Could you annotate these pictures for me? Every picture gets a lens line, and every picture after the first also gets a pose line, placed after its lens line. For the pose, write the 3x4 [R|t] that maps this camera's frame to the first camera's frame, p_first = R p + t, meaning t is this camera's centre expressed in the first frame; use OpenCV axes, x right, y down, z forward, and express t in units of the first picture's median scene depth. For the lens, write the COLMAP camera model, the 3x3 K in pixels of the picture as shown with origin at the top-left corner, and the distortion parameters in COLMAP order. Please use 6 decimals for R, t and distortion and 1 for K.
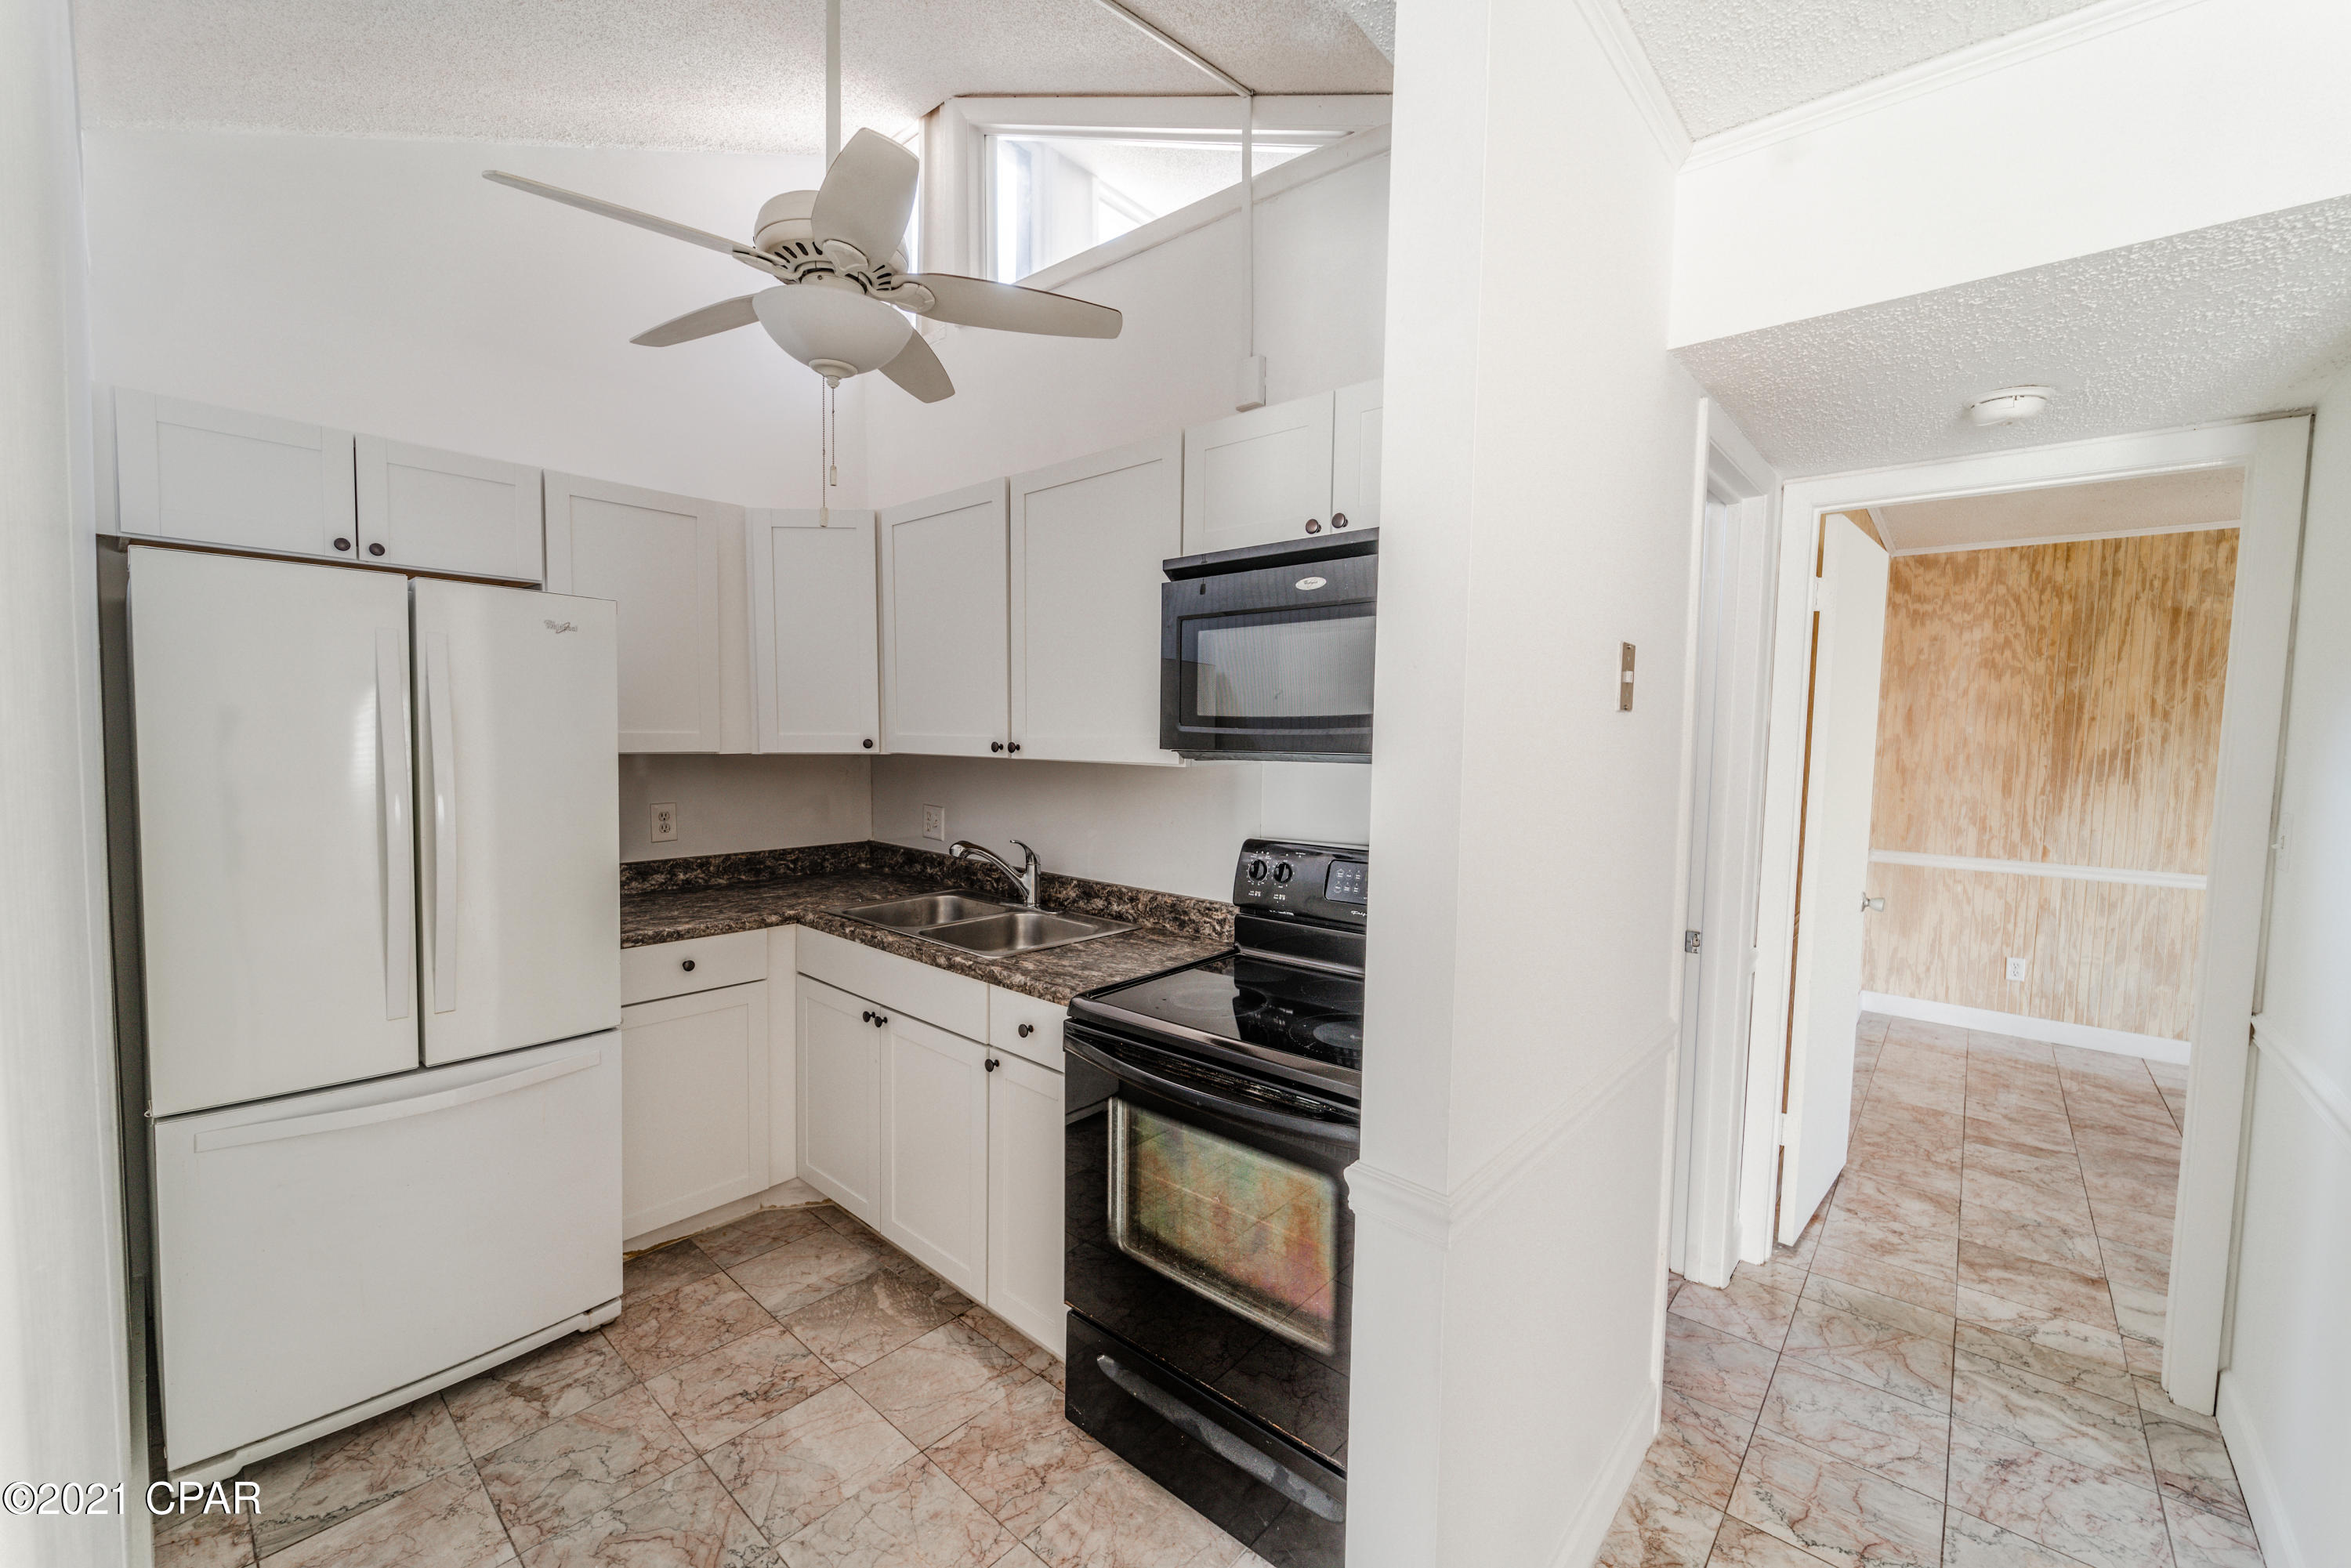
lens RADIAL K [[932.8, 0, 1175.5], [0, 932.8, 784.0], [0, 0, 1]] dist [-0.000589, -0.000195]
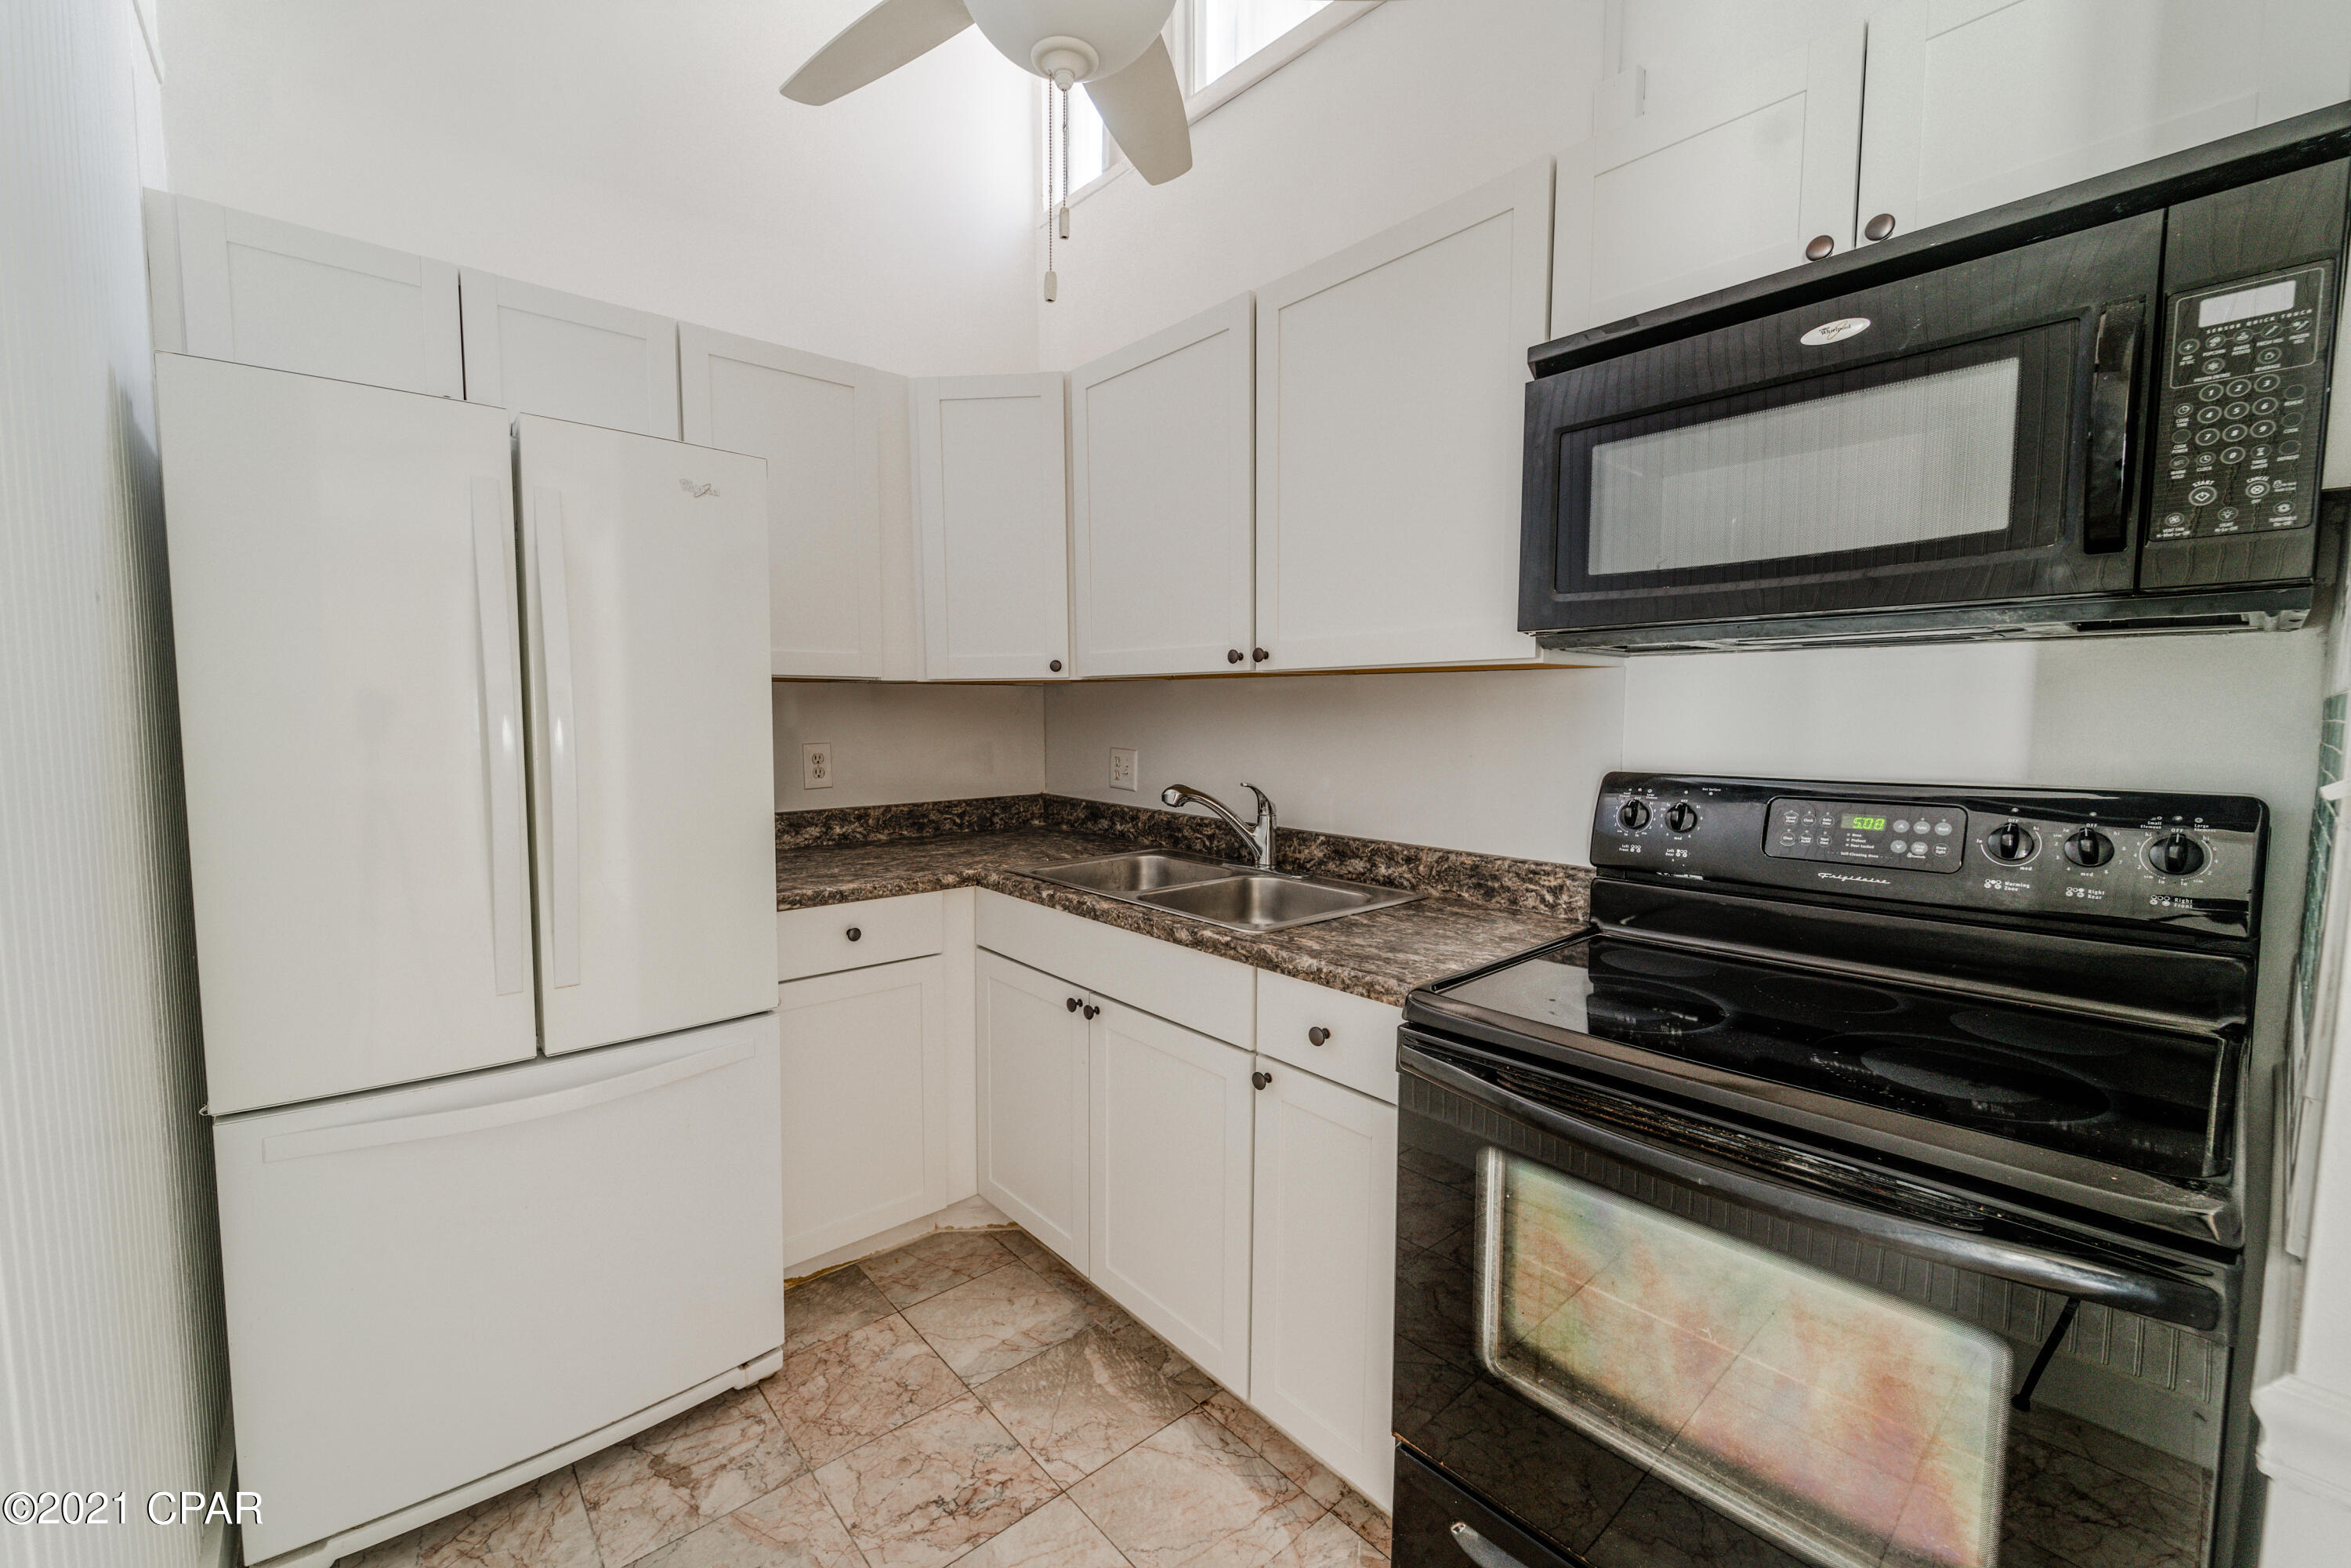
lens RADIAL K [[970.2, 0, 1175.5], [0, 970.2, 784.0], [0, 0, 1]] dist [-0.000336, 0.000237]
pose [[0.991188, 0.001545, -0.132453, -0.154294], [0.001941, 0.999655, 0.026184, 0.049420], [0.132448, -0.026210, 0.990843, 0.238591]]
